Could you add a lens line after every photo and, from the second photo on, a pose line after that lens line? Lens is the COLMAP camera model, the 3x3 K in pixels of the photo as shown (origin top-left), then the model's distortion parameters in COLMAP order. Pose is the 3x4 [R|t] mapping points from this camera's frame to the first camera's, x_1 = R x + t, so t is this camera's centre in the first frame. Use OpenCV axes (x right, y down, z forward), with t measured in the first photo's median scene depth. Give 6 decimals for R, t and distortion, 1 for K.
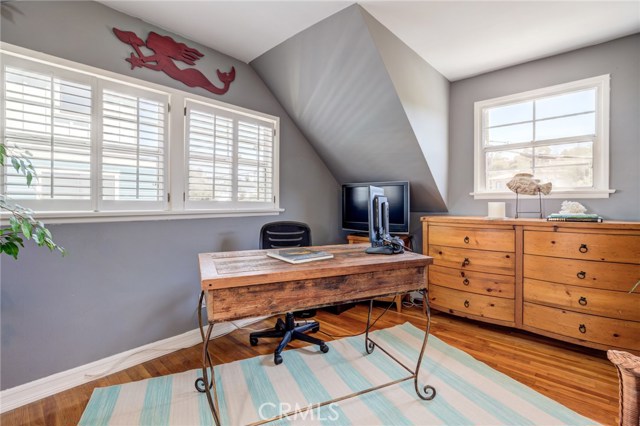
lens RADIAL K [[292.8, 0, 312.6], [0, 292.8, 201.7], [0, 0, 1]] dist [-0.020723, 0.005693]
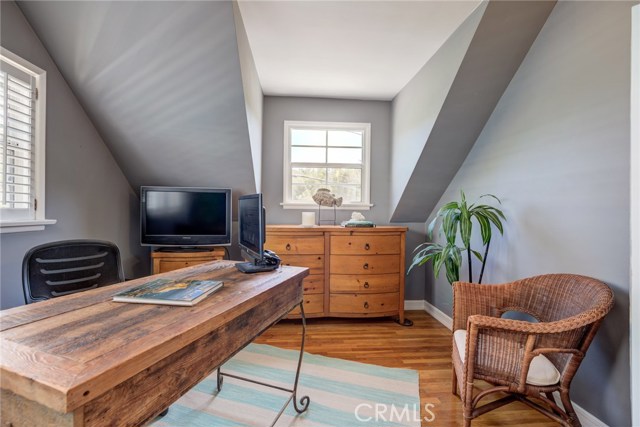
lens RADIAL K [[292.8, 0, 320.3], [0, 292.8, 211.1], [0, 0, 1]] dist [-0.020723, 0.005693]
pose [[0.675028, 0.008818, 0.737740, -0.201400], [-0.015896, 0.999870, 0.002593, -0.005898], [-0.737621, -0.013478, 0.675080, 0.190325]]
